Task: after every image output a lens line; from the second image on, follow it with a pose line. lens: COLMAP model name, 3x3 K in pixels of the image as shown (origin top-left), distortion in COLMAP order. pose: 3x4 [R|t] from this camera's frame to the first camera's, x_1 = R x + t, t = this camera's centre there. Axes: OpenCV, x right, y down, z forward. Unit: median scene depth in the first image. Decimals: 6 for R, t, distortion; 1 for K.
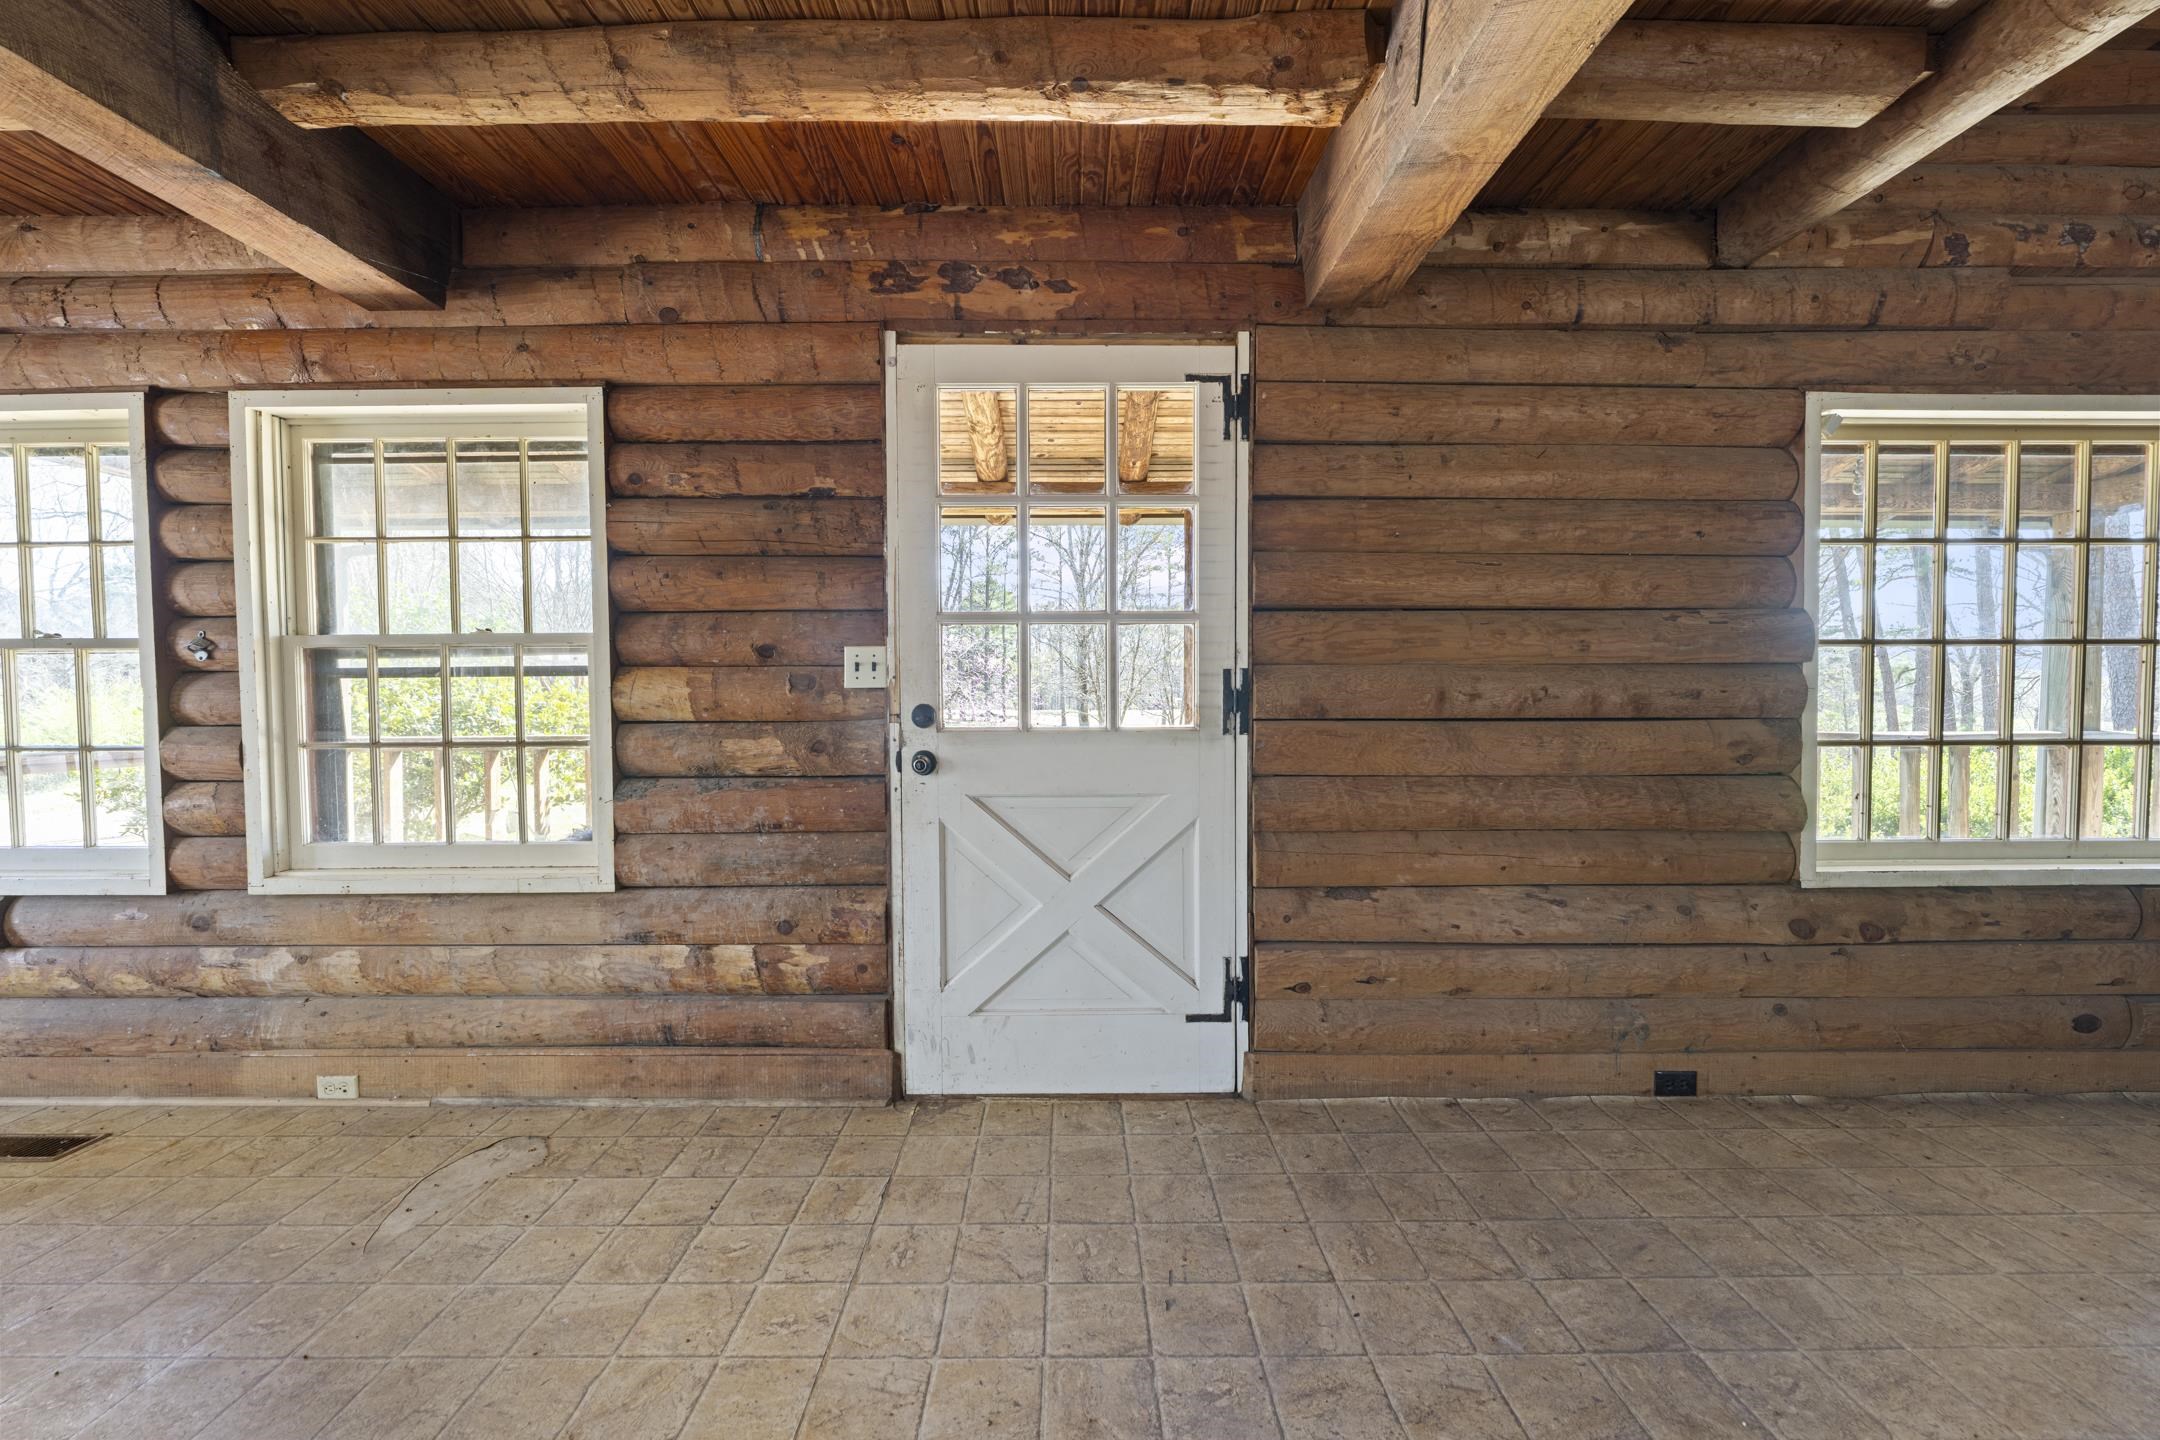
lens RADIAL K [[861.4, 0, 1075.9], [0, 861.4, 725.7], [0, 0, 1]] dist [-0.006567, 0.000790]
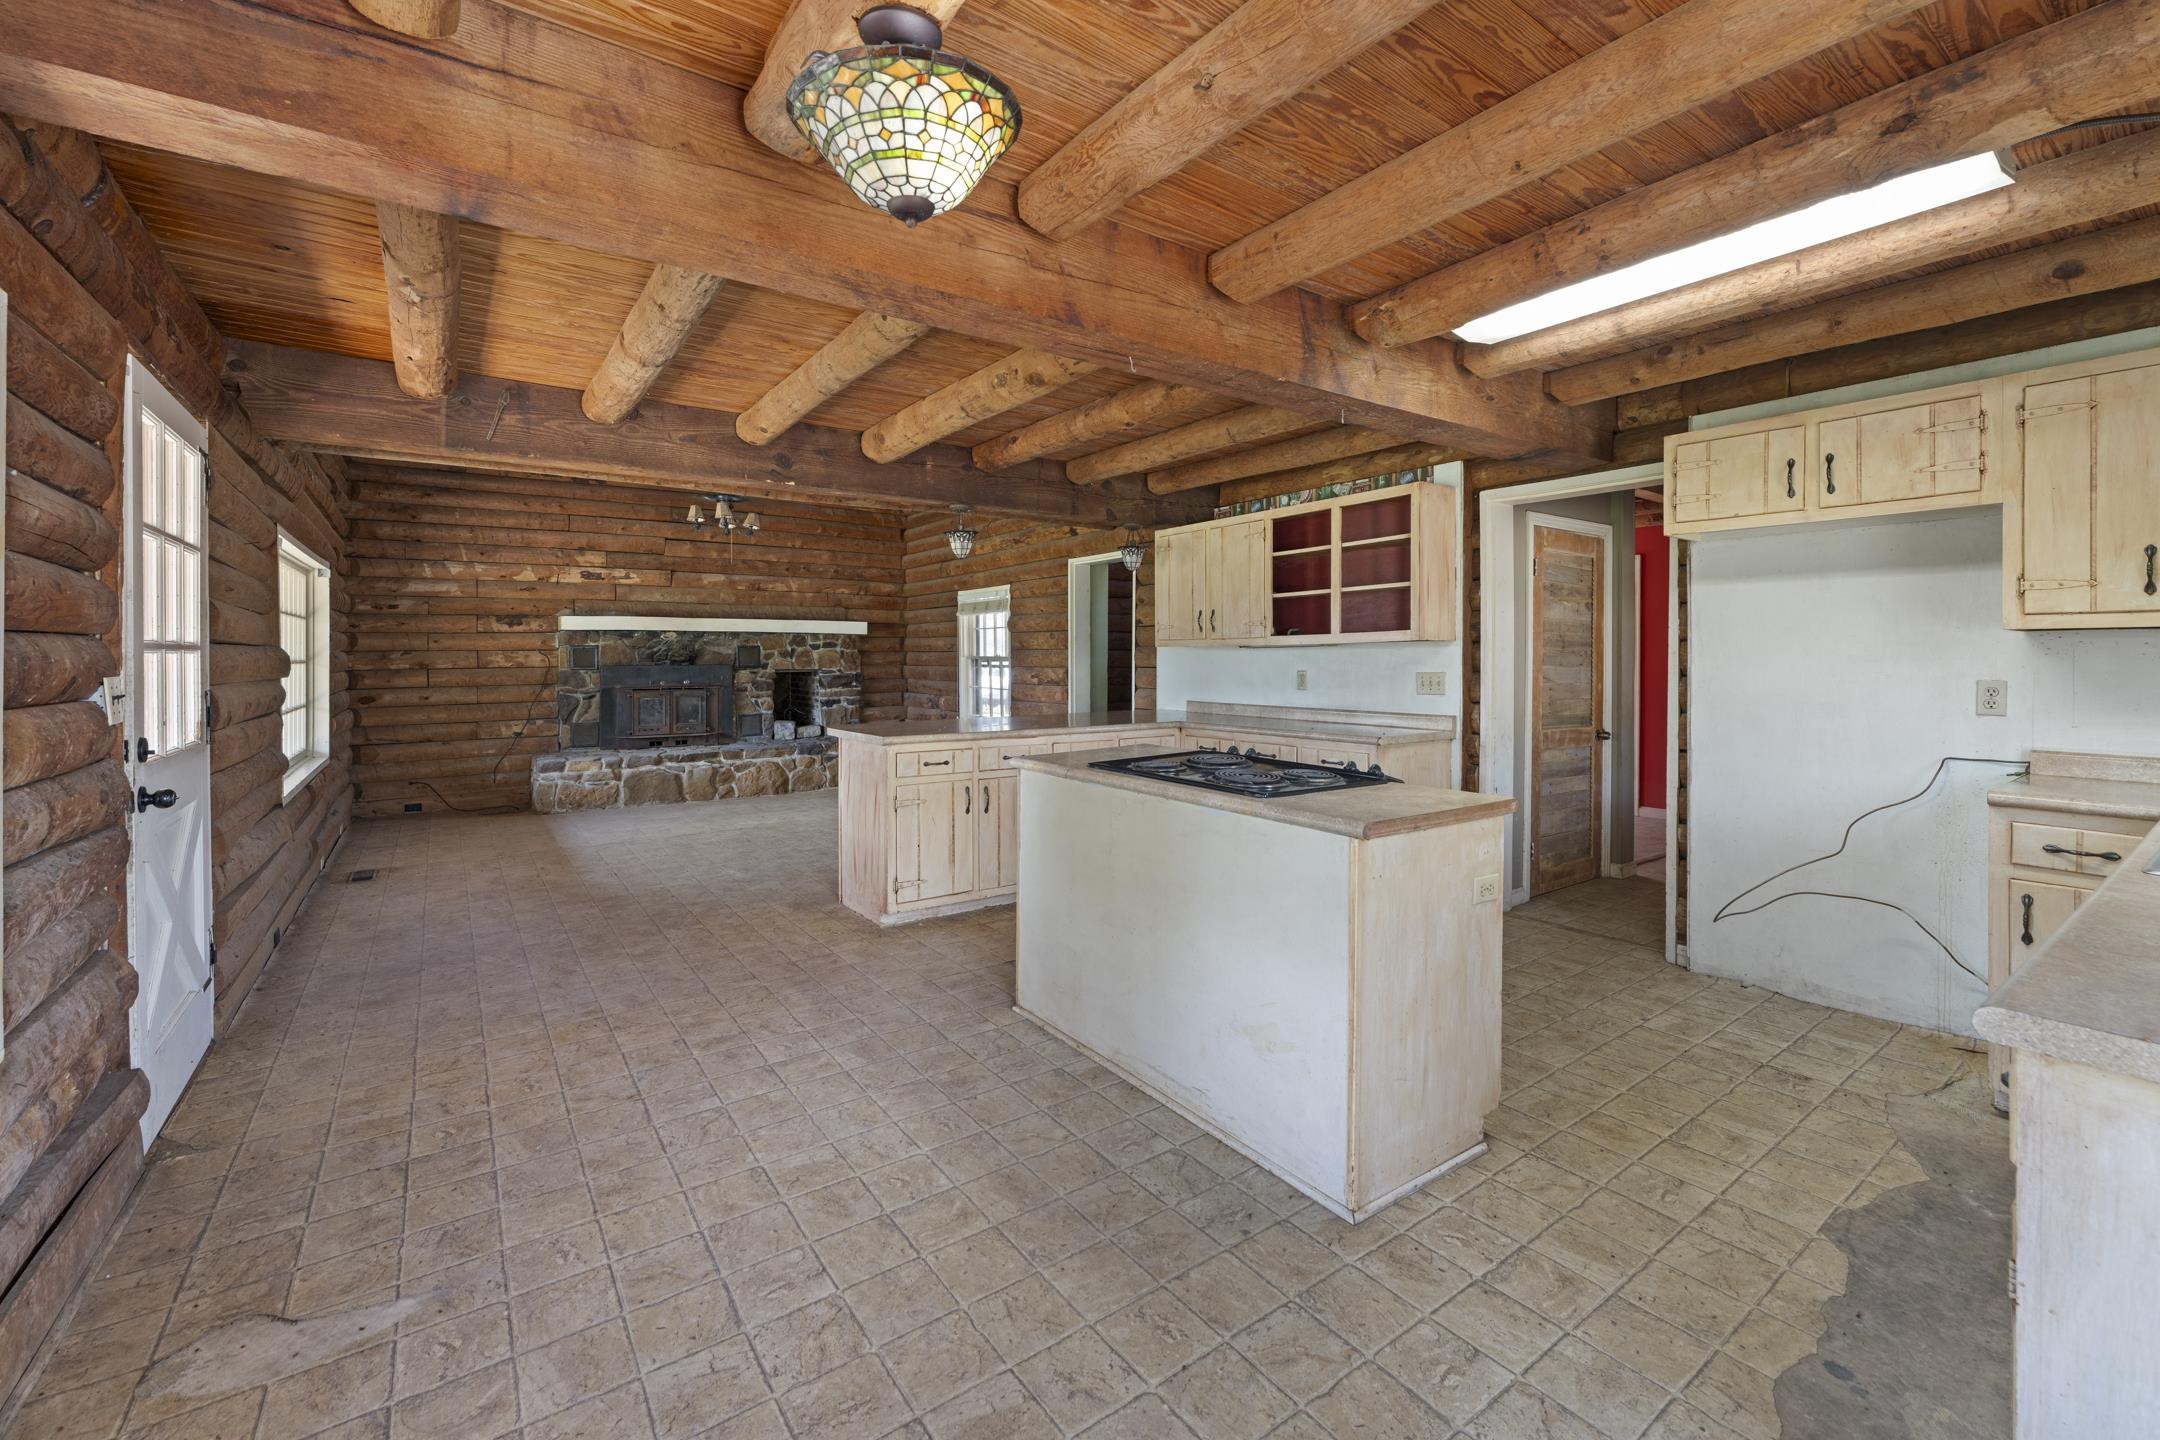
lens RADIAL K [[891.2, 0, 1082.4], [0, 891.2, 656.0], [0, 0, 1]] dist [-0.008472, 0.000830]
pose [[-0.581794, 0.002709, 0.813332, -1.544544], [0.032886, 0.999255, 0.020196, -0.098403], [-0.812671, 0.038497, -0.581450, 0.708216]]
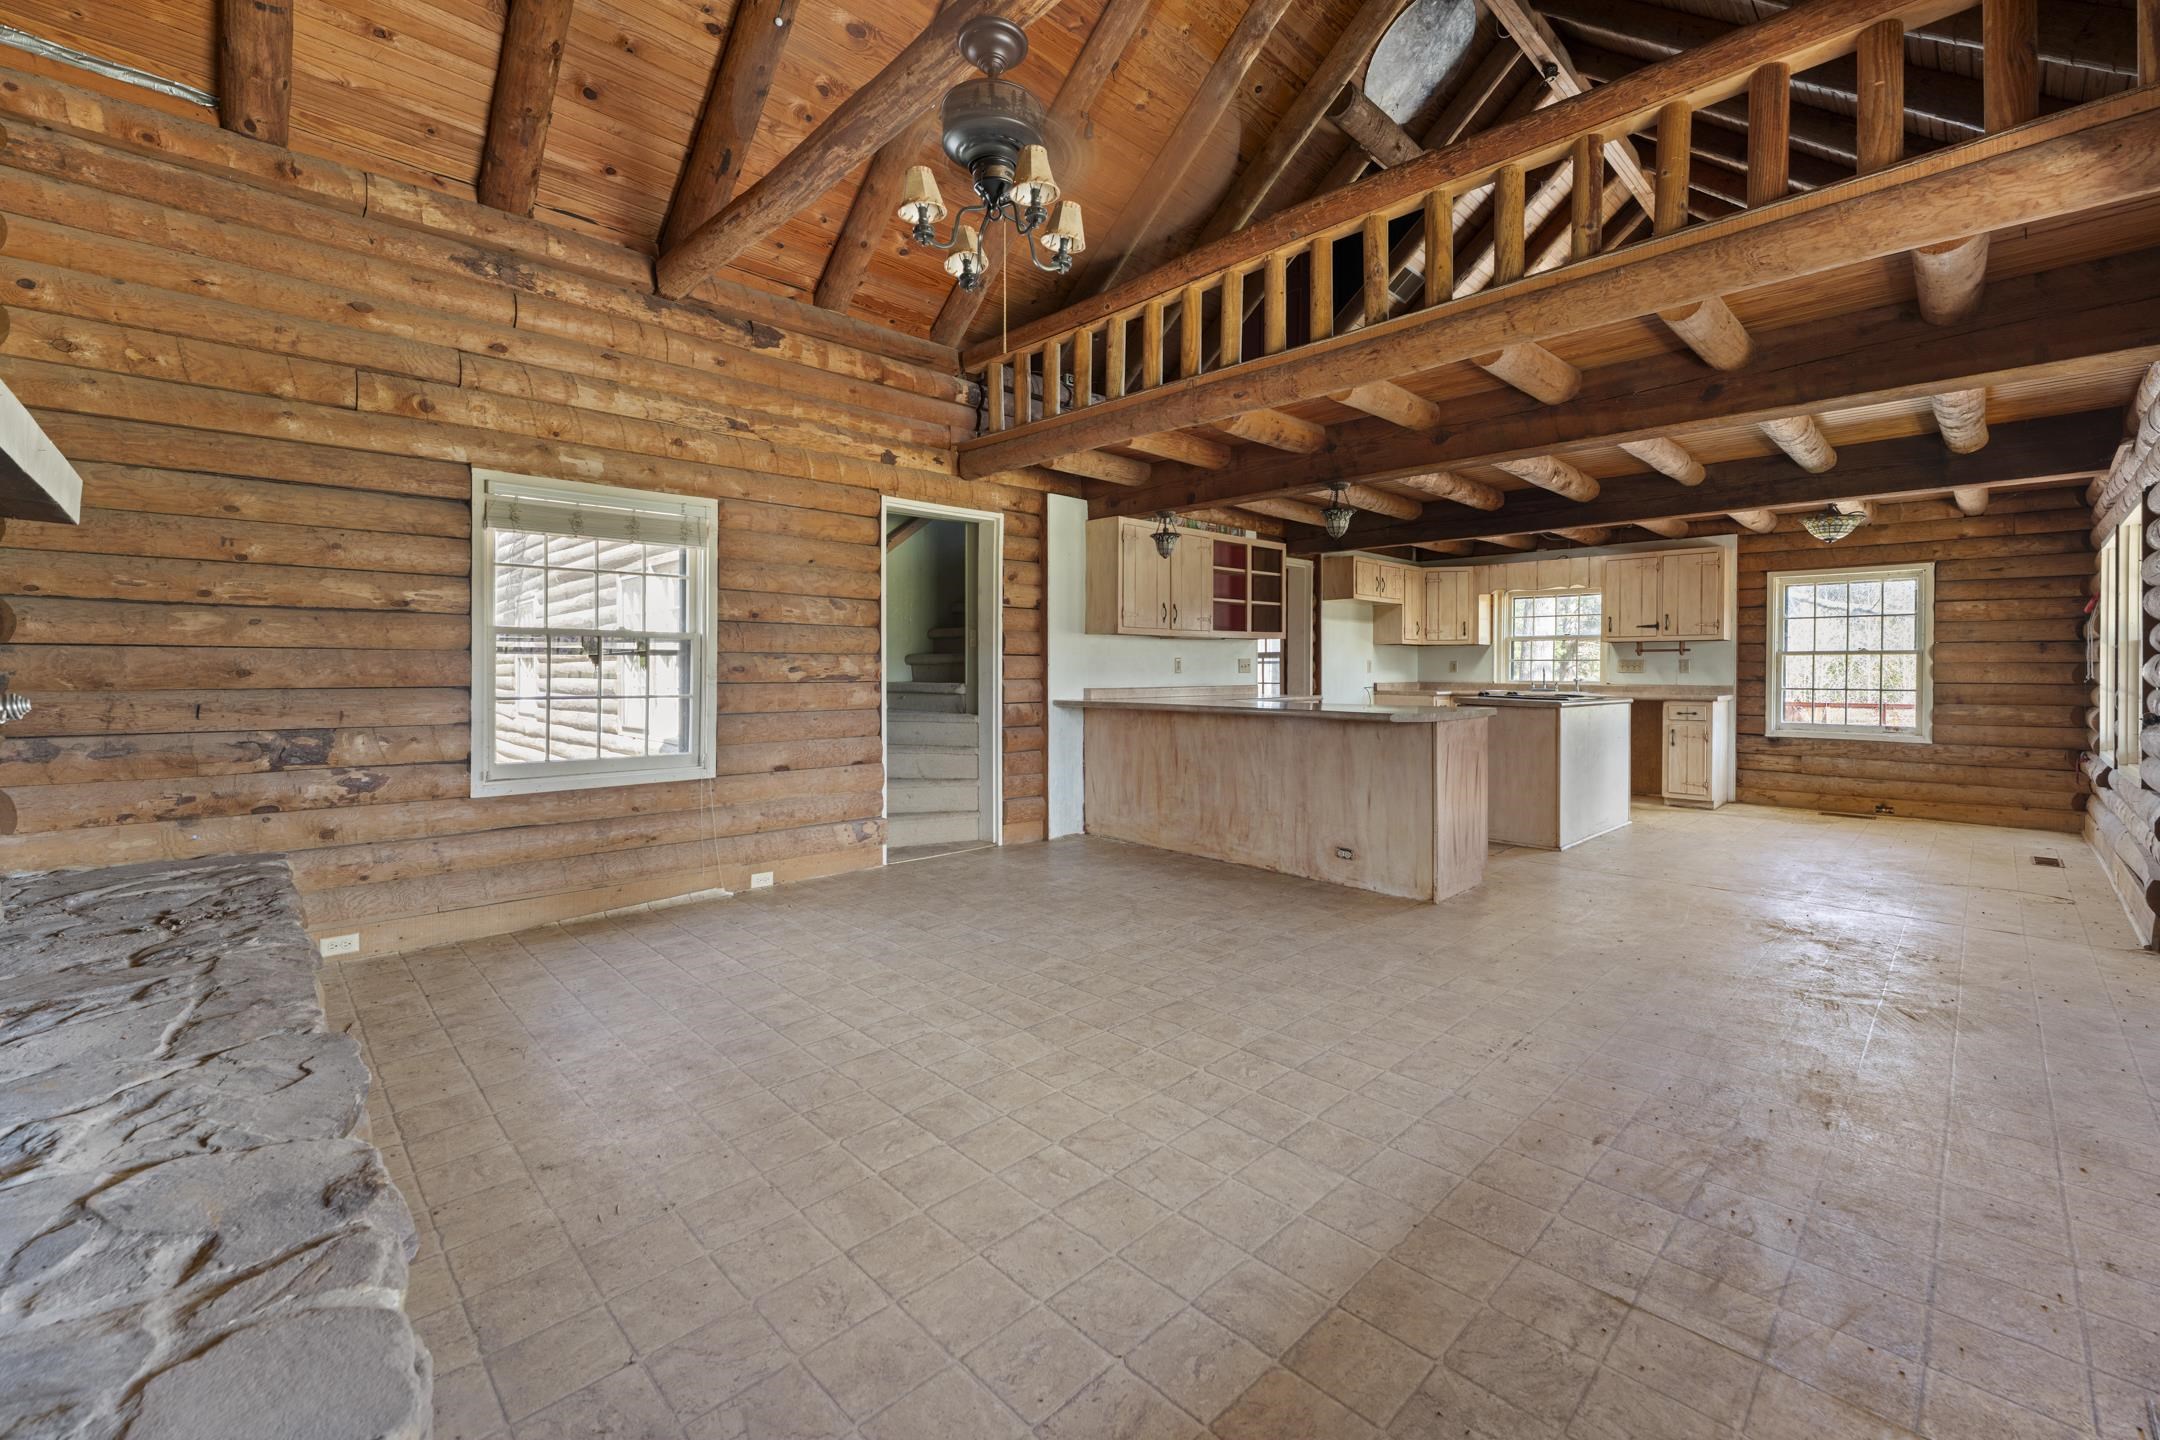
lens RADIAL K [[880.8, 0, 1082.3], [0, 880.8, 679.2], [0, 0, 1]] dist [-0.008628, 0.000957]
pose [[-0.721198, 0.008431, -0.692677, 2.139916], [-0.026929, 0.998829, 0.040195, -0.034853], [0.692205, 0.047642, -0.720127, 0.784438]]
